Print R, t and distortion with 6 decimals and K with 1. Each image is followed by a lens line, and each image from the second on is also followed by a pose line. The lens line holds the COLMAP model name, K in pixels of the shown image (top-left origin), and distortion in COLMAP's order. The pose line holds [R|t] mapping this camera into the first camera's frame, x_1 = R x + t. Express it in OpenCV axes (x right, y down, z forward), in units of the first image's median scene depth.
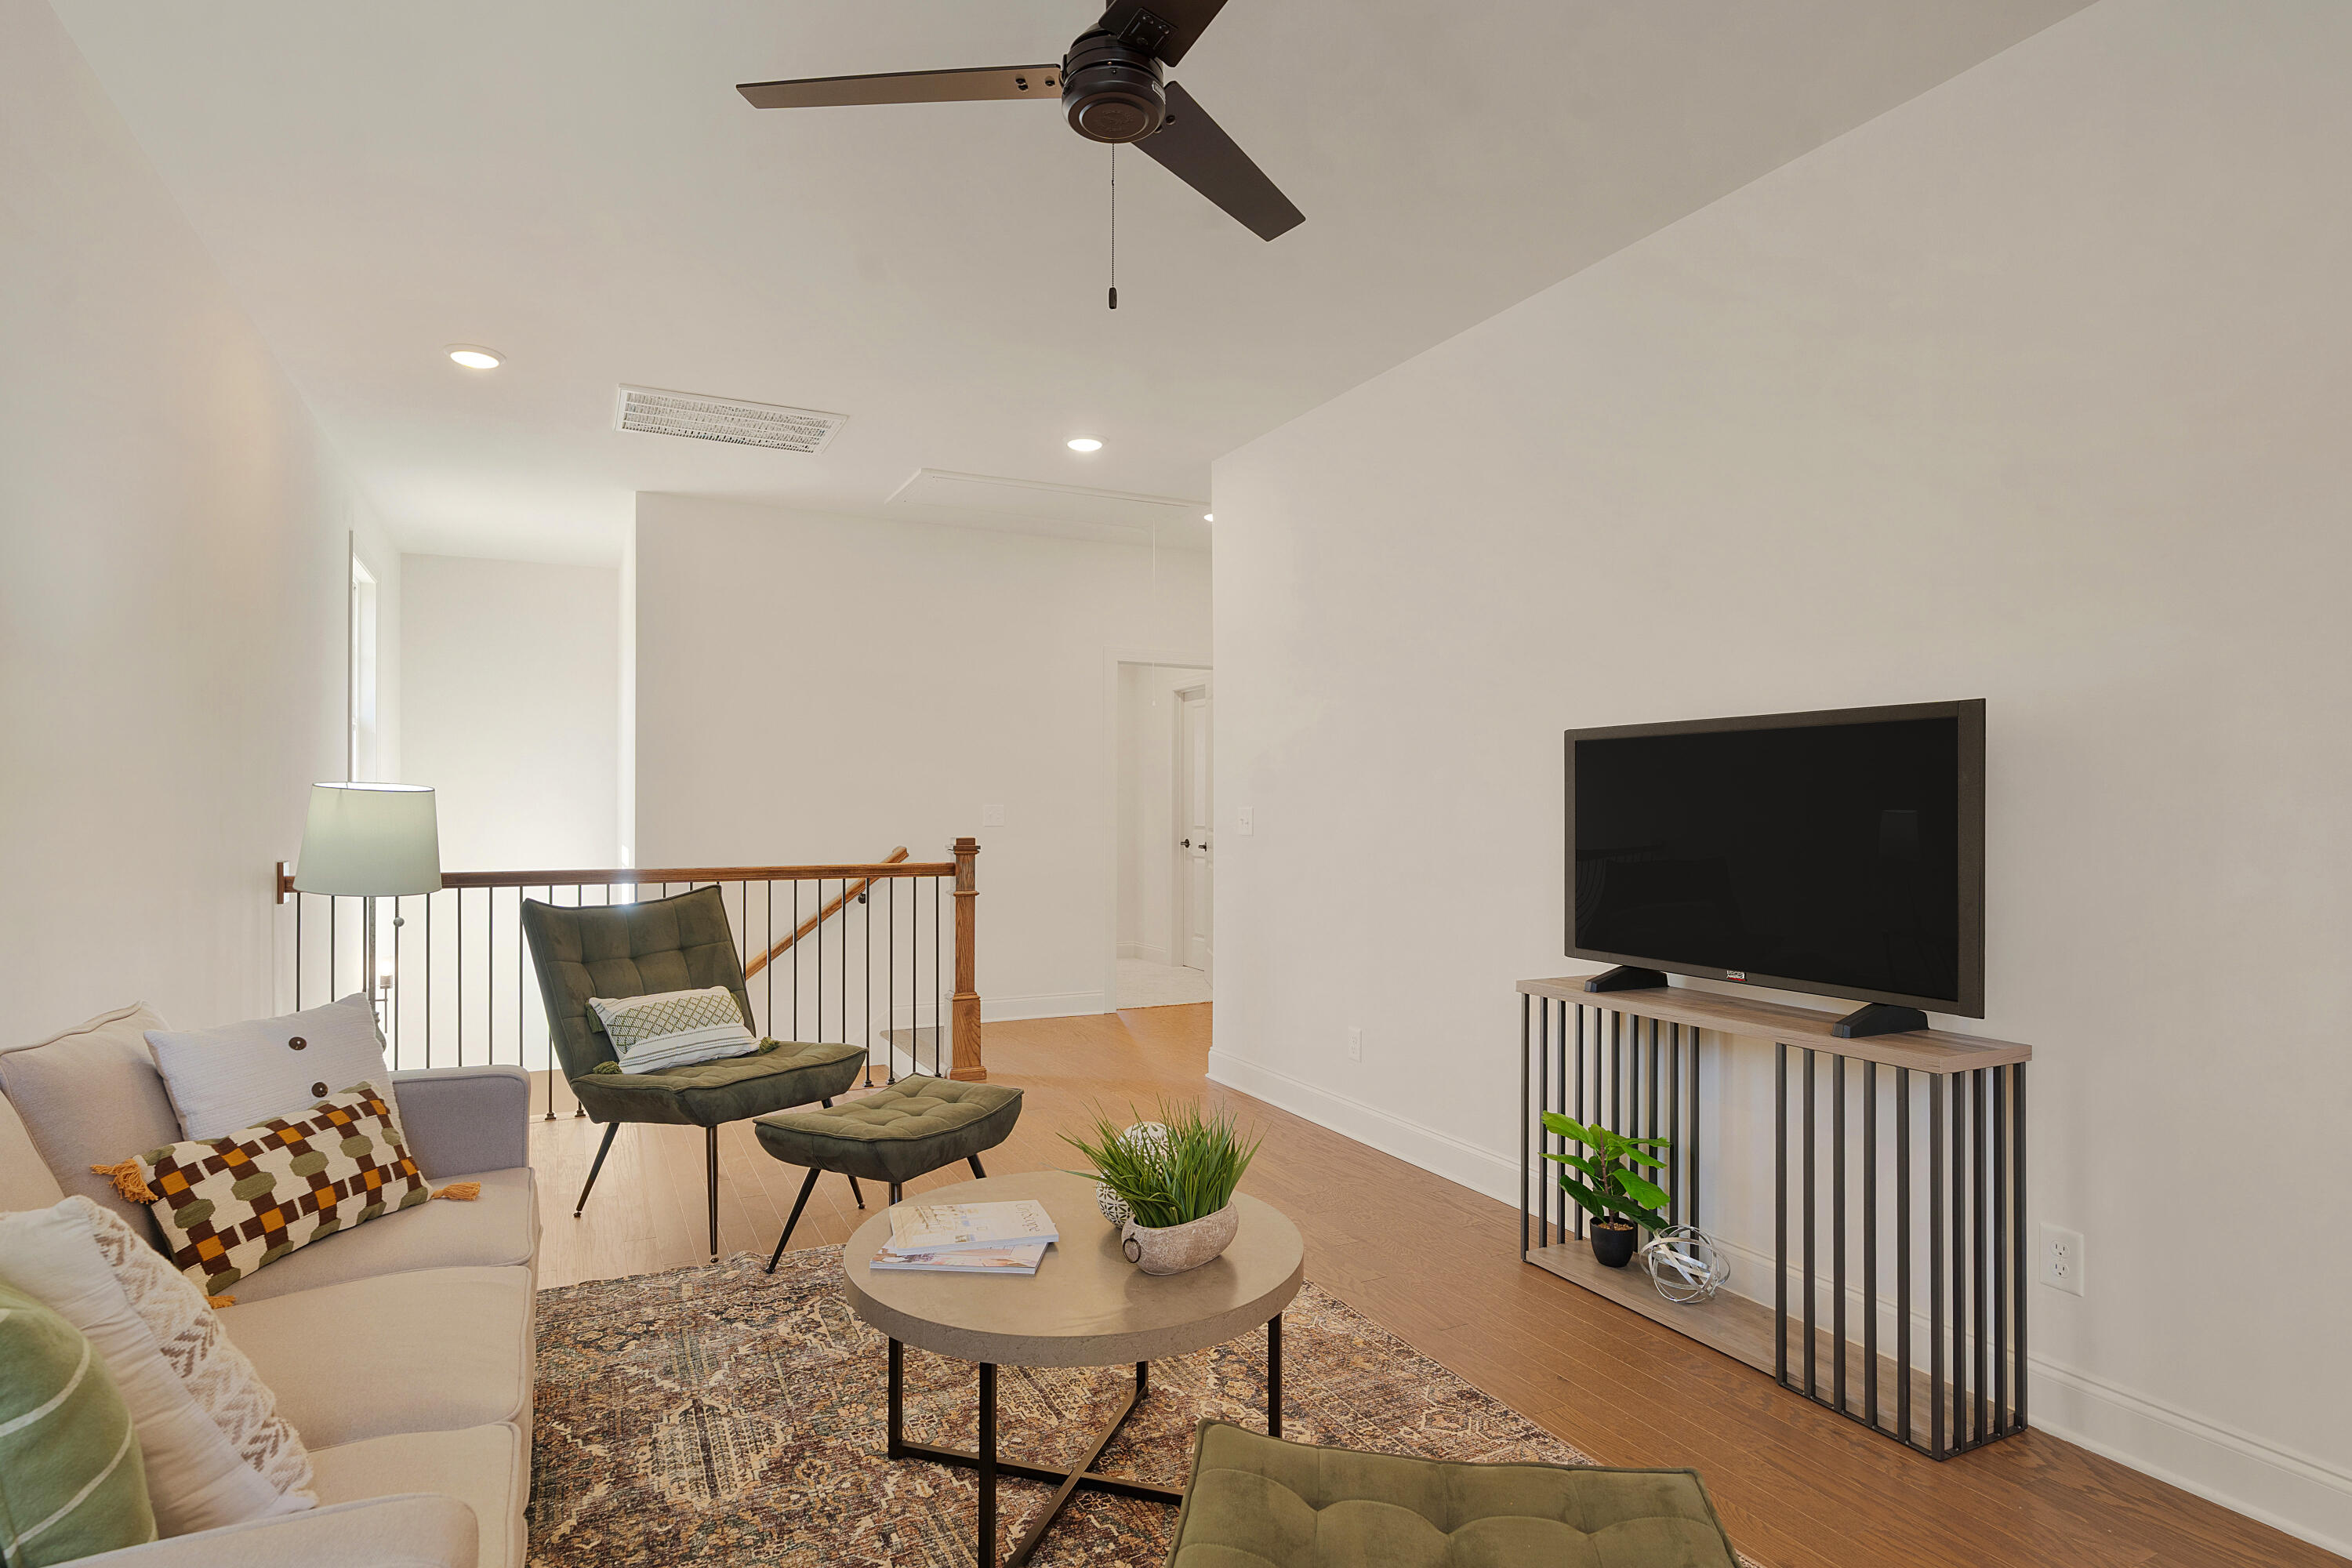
lens RADIAL K [[1223.5, 0, 1176.0], [0, 1223.5, 784.0], [0, 0, 1]] dist [-0.003092, 0.000058]
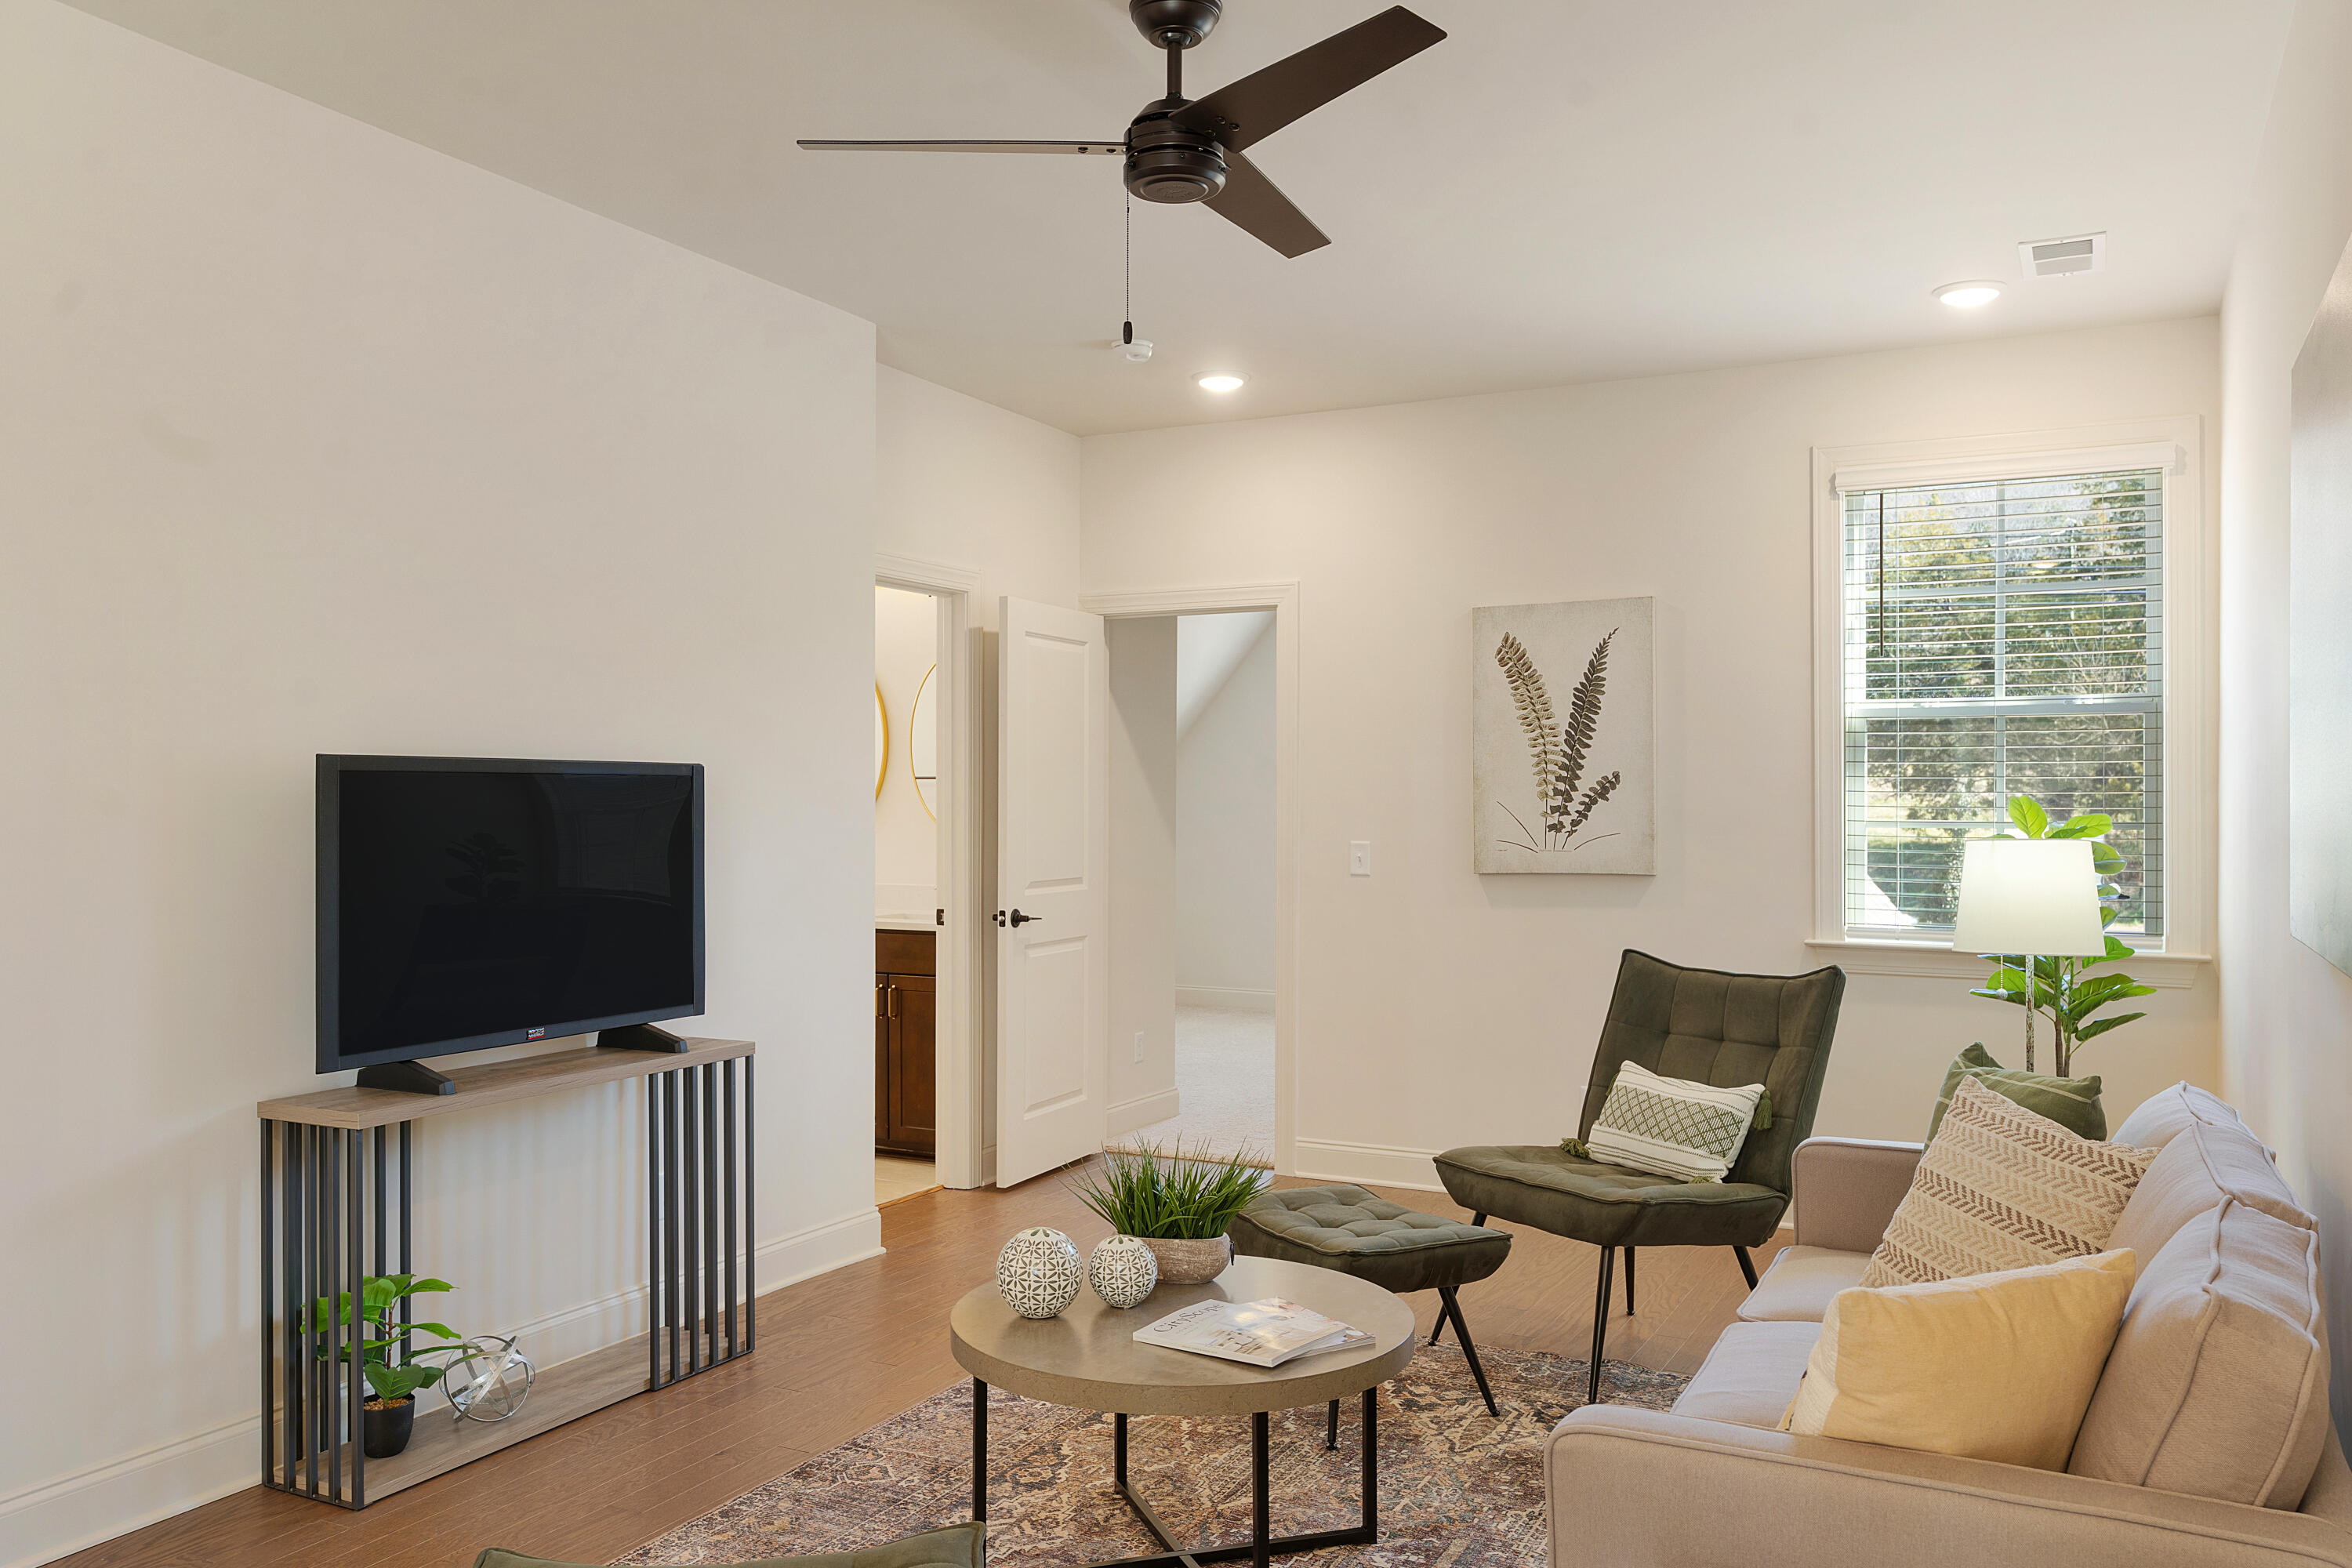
lens RADIAL K [[1779.1, 0, 1176.0], [0, 1779.1, 784.0], [0, 0, 1]] dist [0.005139, 0.001088]
pose [[-0.572297, 0.000783, 0.820046, -0.779165], [-0.016345, 0.999790, -0.012361, -0.021705], [-0.819883, -0.020478, -0.572164, 1.136480]]
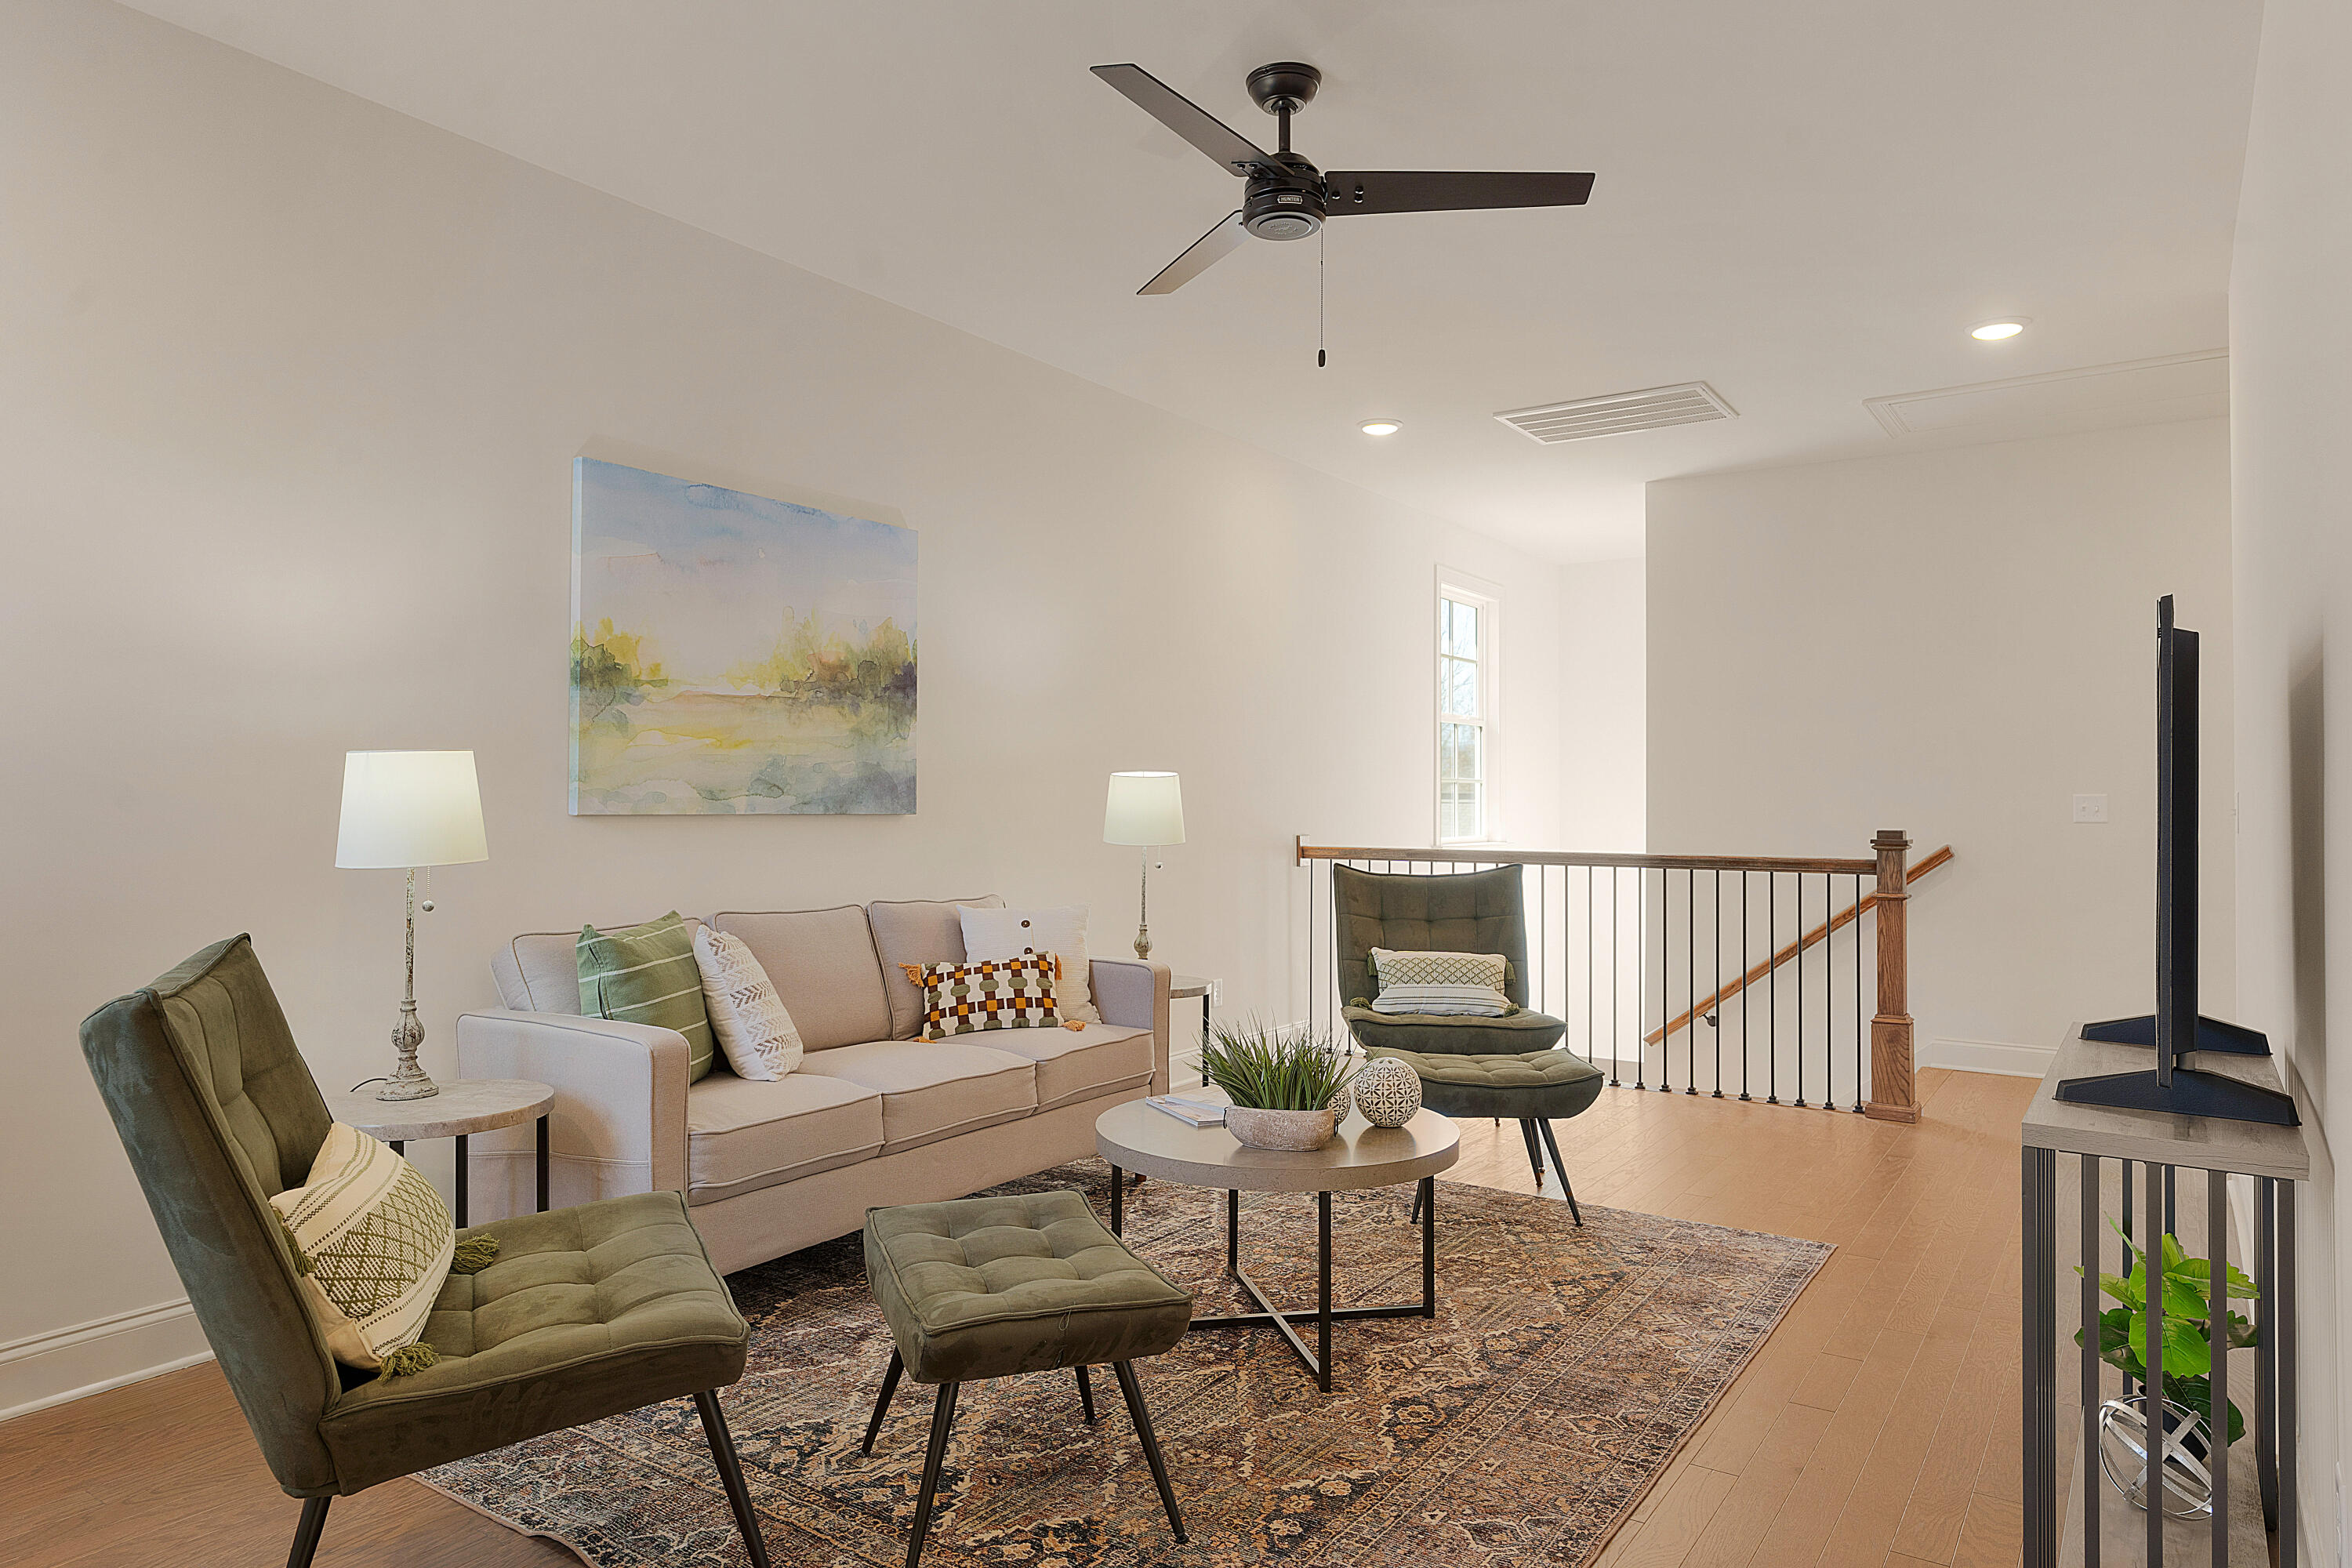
lens RADIAL K [[1524.0, 0, 1166.0], [0, 1524.0, 777.2], [0, 0, 1]] dist [-0.004997, -0.000573]
pose [[0.465184, -0.015658, -0.885076, 0.770039], [0.010885, 0.999869, -0.011968, 0.021647], [0.885147, -0.004066, 0.465293, 0.112915]]
